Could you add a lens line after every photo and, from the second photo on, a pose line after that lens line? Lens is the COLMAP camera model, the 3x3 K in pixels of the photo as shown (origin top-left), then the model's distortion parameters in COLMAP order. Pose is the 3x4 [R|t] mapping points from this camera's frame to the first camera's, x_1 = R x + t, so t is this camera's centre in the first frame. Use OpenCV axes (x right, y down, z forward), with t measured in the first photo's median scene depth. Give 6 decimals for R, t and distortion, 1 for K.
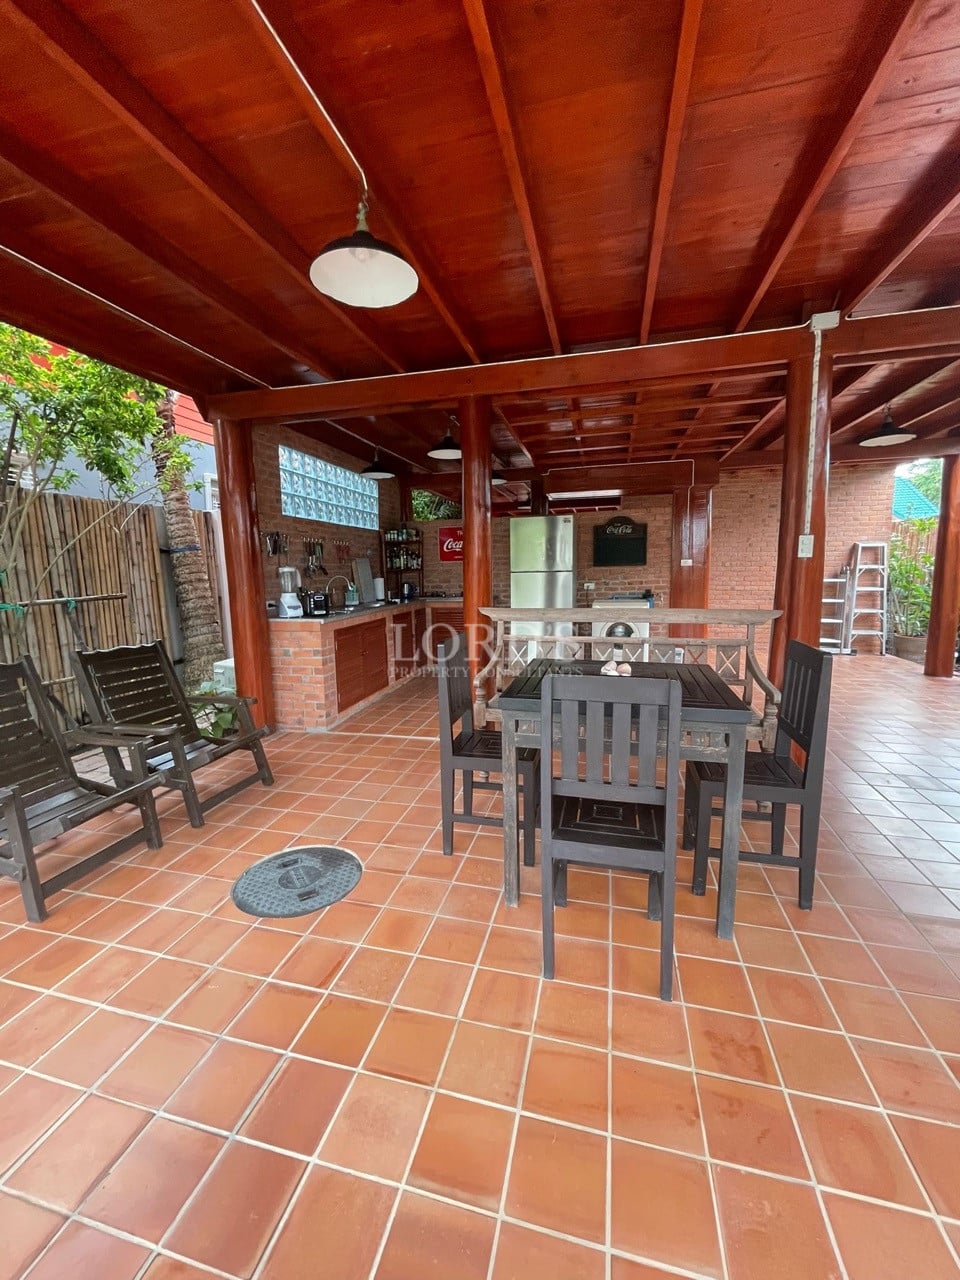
lens RADIAL K [[517.3, 0, 480.7], [0, 517.3, 641.2], [0, 0, 1]] dist [-0.002846, -0.000031]
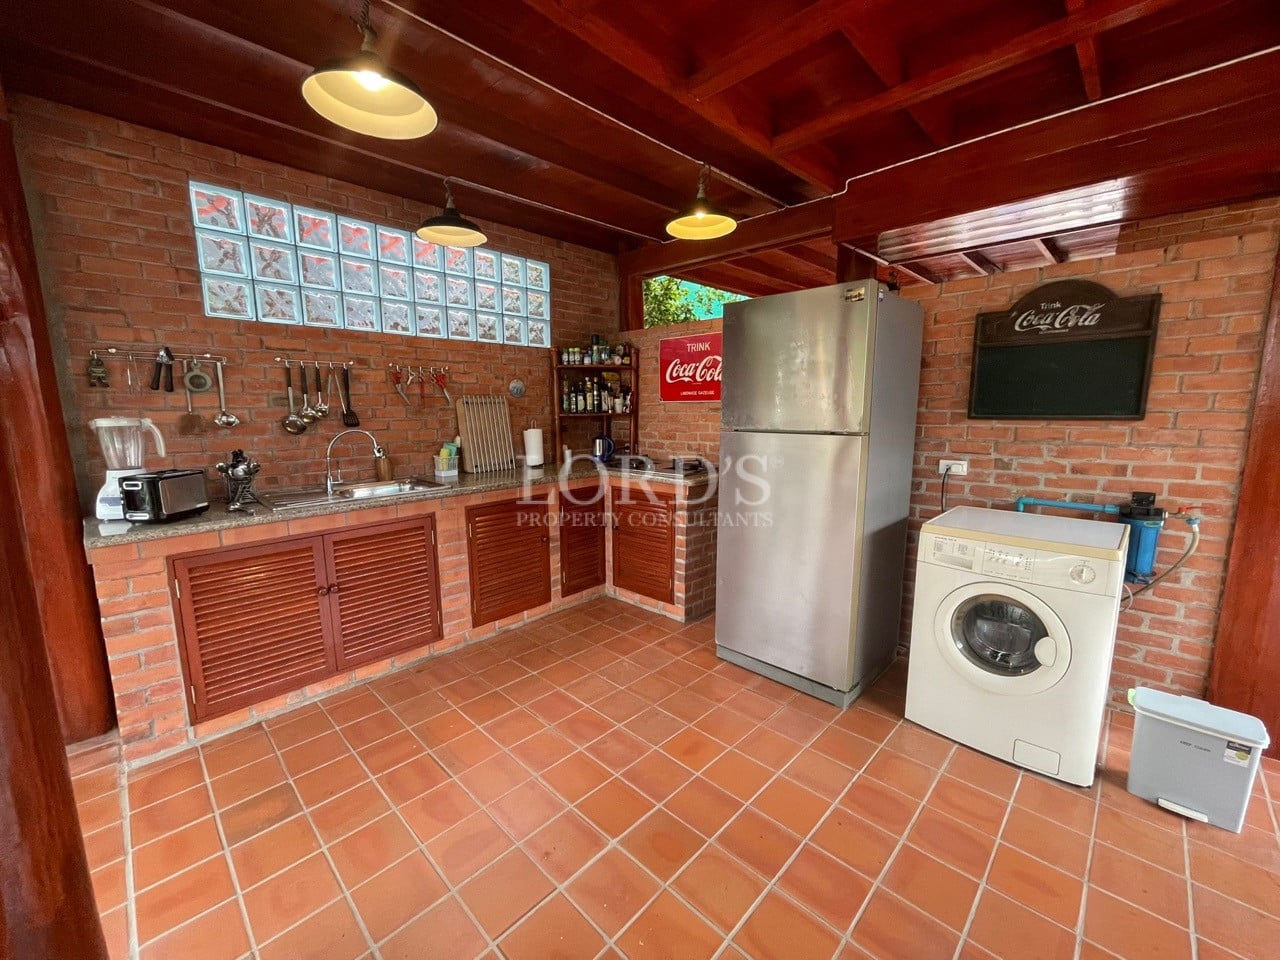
lens RADIAL K [[517.3, 0, 638.3], [0, 517.3, 484.2], [0, 0, 1]] dist [-0.002846, -0.000031]
pose [[0.869726, 0.089309, -0.485387, 0.195910], [-0.078422, 0.996004, 0.042743, -0.092346], [0.487265, 0.000890, 0.873254, 0.534005]]
